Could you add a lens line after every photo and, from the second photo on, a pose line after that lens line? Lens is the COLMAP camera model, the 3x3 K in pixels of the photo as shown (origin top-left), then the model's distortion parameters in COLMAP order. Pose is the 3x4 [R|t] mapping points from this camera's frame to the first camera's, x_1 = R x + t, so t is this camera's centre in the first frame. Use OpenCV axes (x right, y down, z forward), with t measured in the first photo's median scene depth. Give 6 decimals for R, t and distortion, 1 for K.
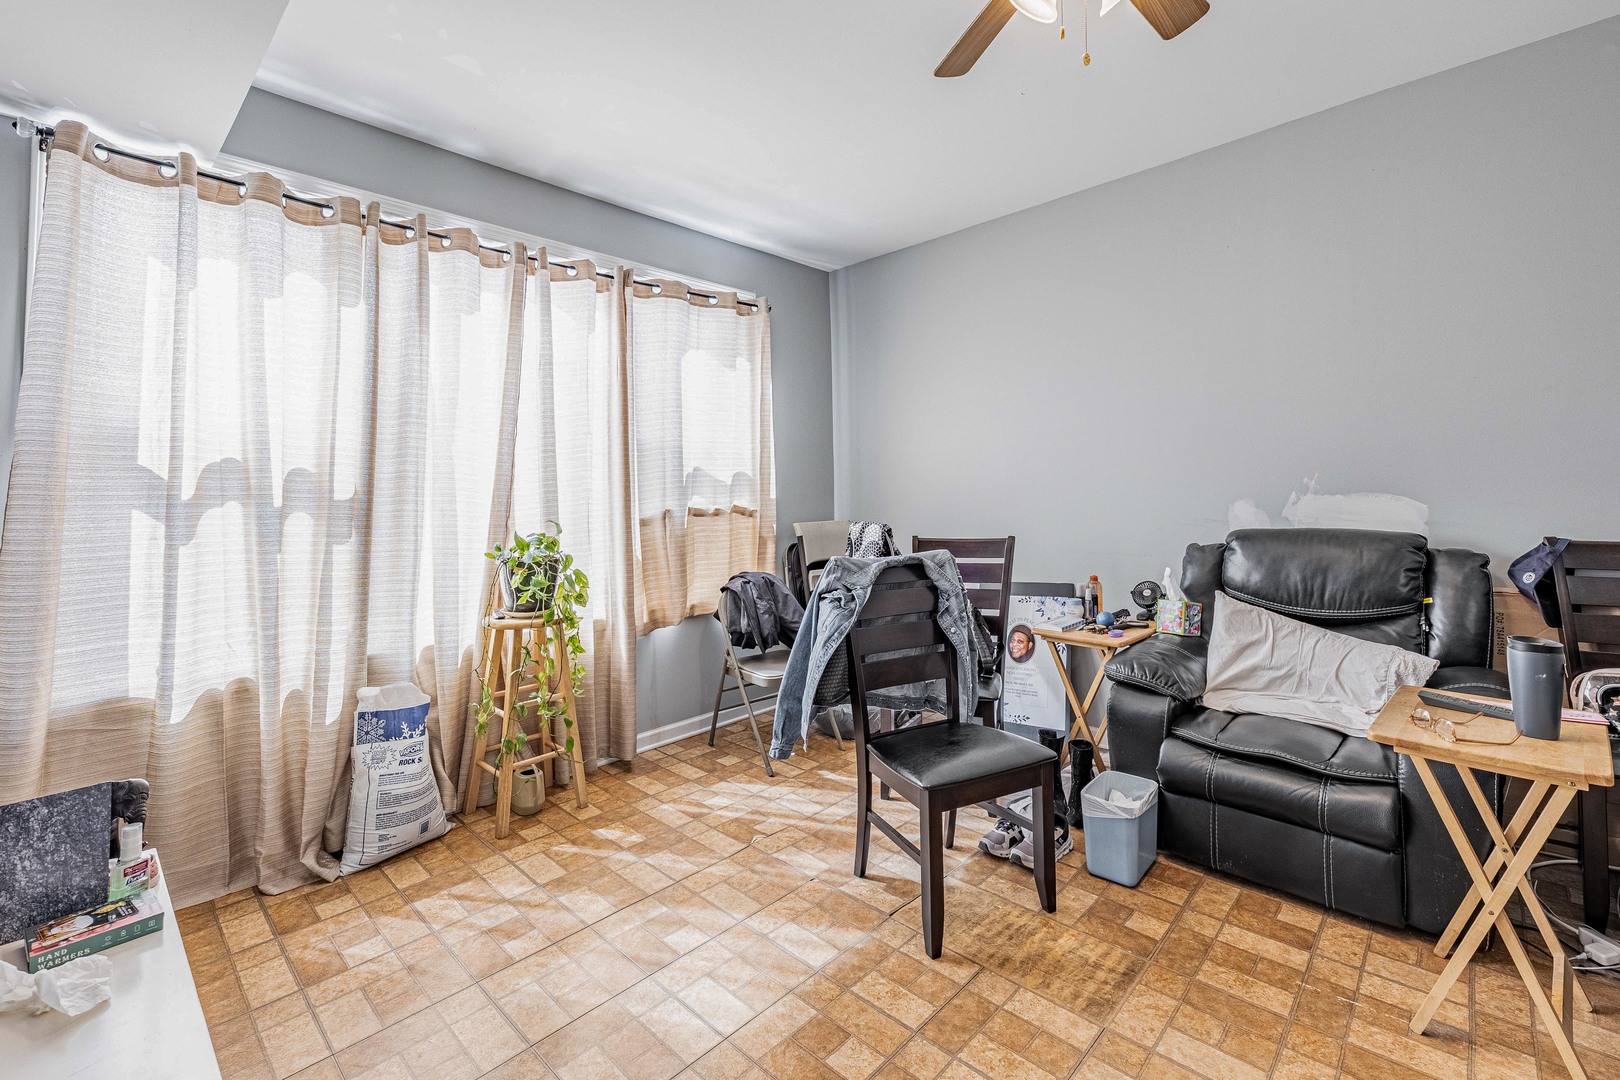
lens RADIAL K [[688.9, 0, 804.7], [0, 688.9, 463.5], [0, 0, 1]] dist [0.000821, -0.000872]
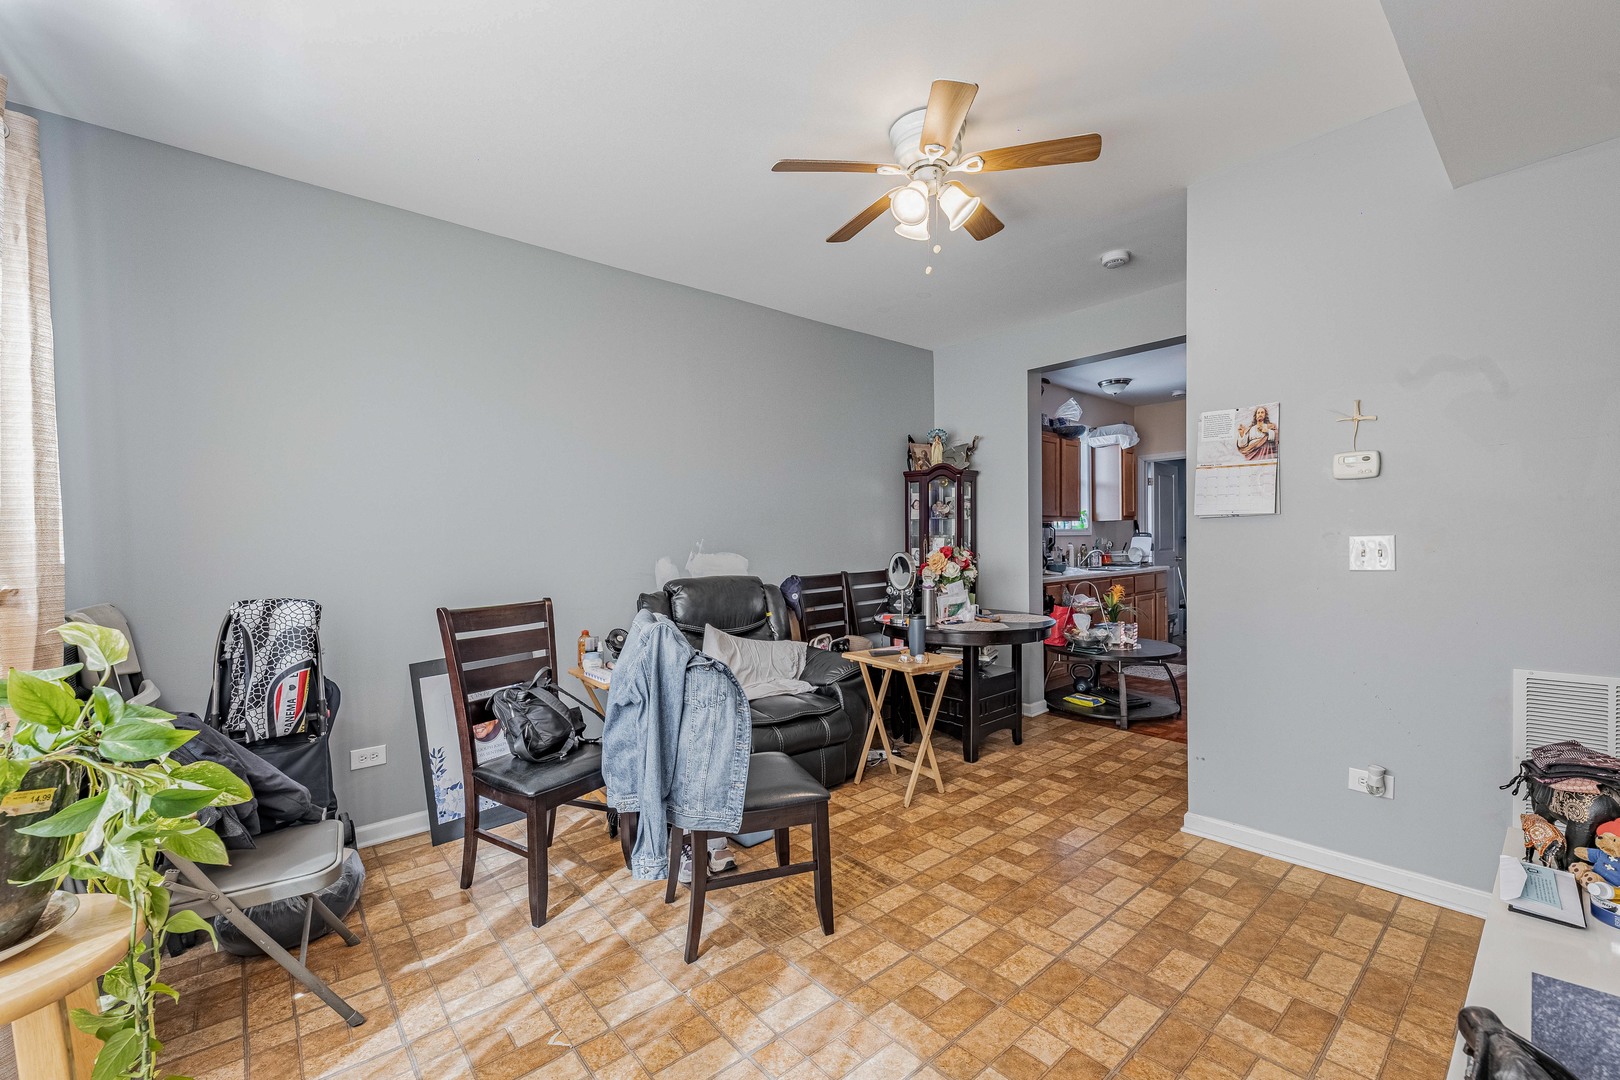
lens RADIAL K [[688.9, 0, 794.7], [0, 688.9, 544.1], [0, 0, 1]] dist [0.000821, -0.000872]
pose [[0.093996, 0.017442, 0.995420, -0.697437], [-0.031933, 0.999385, -0.014496, 0.039419], [-0.995060, -0.030425, 0.094495, 0.657926]]
